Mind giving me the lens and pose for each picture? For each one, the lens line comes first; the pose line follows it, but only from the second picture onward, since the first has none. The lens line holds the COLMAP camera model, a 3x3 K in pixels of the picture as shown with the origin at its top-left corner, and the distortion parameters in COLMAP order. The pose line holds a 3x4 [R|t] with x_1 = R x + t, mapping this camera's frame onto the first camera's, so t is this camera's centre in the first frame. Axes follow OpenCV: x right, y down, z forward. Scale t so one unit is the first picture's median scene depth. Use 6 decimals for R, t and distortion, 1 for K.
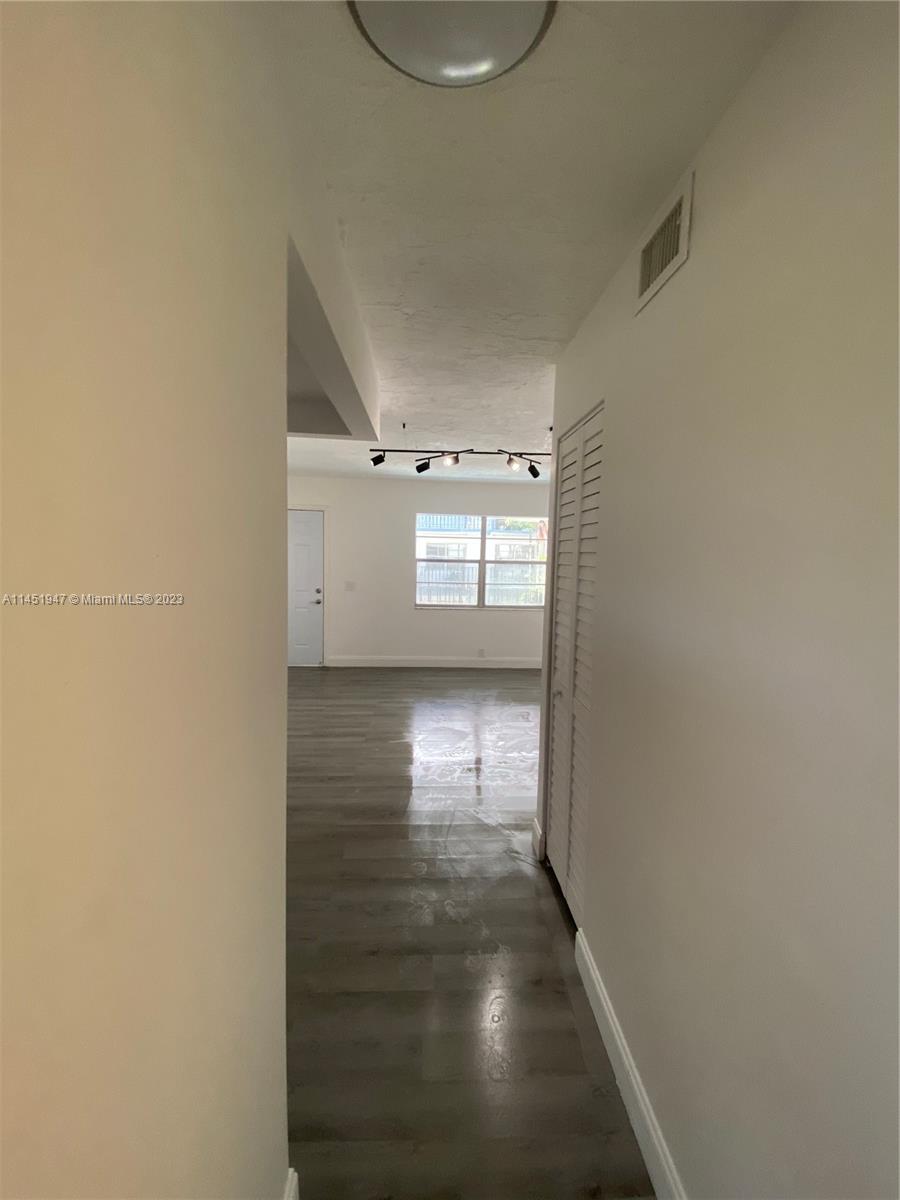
lens RADIAL K [[485.3, 0, 452.2], [0, 485.3, 607.7], [0, 0, 1]] dist [0.002317, -0.011631]
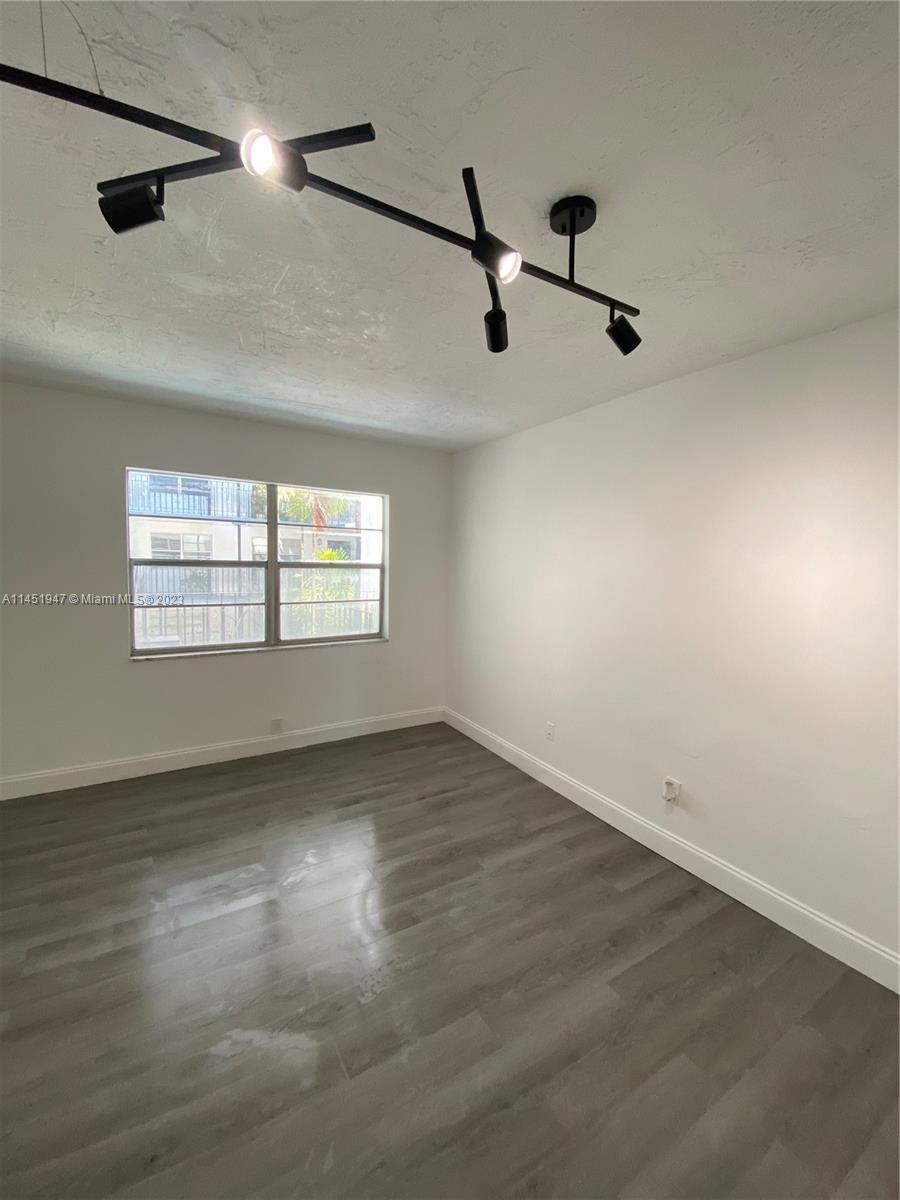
lens RADIAL K [[485.3, 0, 458.1], [0, 485.3, 599.4], [0, 0, 1]] dist [0.002317, -0.011631]
pose [[0.872183, -0.044408, 0.487160, -0.025416], [0.047102, 0.998867, 0.006724, -0.048219], [-0.486907, 0.017082, 0.873287, 0.405733]]
